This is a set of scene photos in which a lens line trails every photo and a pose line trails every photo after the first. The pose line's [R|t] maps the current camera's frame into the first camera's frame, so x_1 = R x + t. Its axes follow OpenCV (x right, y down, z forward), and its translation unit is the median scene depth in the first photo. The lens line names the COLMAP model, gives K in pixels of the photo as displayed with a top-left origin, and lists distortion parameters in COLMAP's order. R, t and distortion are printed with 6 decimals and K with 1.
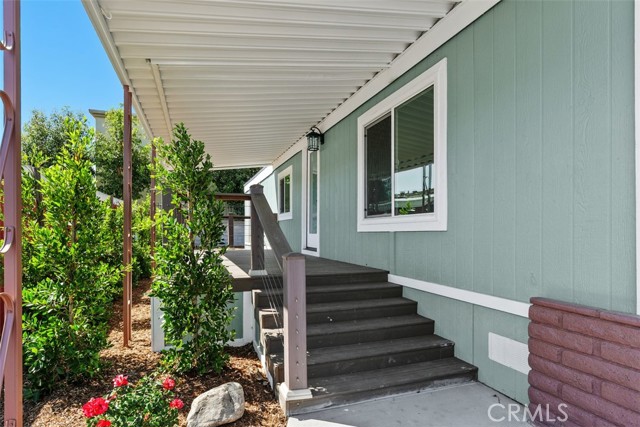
lens RADIAL K [[348.1, 0, 318.3], [0, 348.1, 216.7], [0, 0, 1]] dist [0.000430, 0.000159]
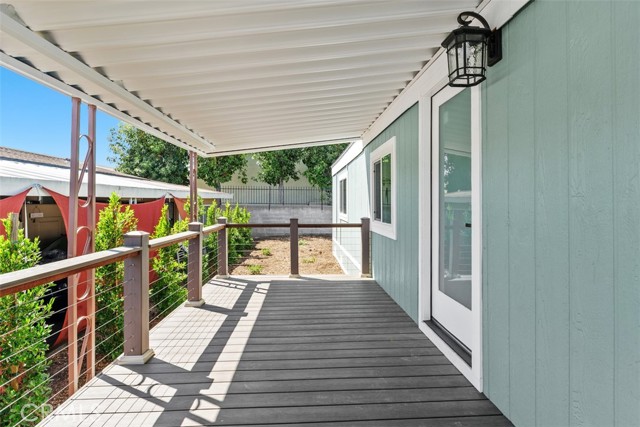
lens RADIAL K [[340.8, 0, 321.3], [0, 340.8, 211.3], [0, 0, 1]] dist [0.000414, -0.000172]
pose [[0.962230, 0.005205, -0.272187, -0.056158], [0.009977, 0.998471, 0.054366, -0.082631], [0.272054, -0.055028, 0.960707, 0.611243]]
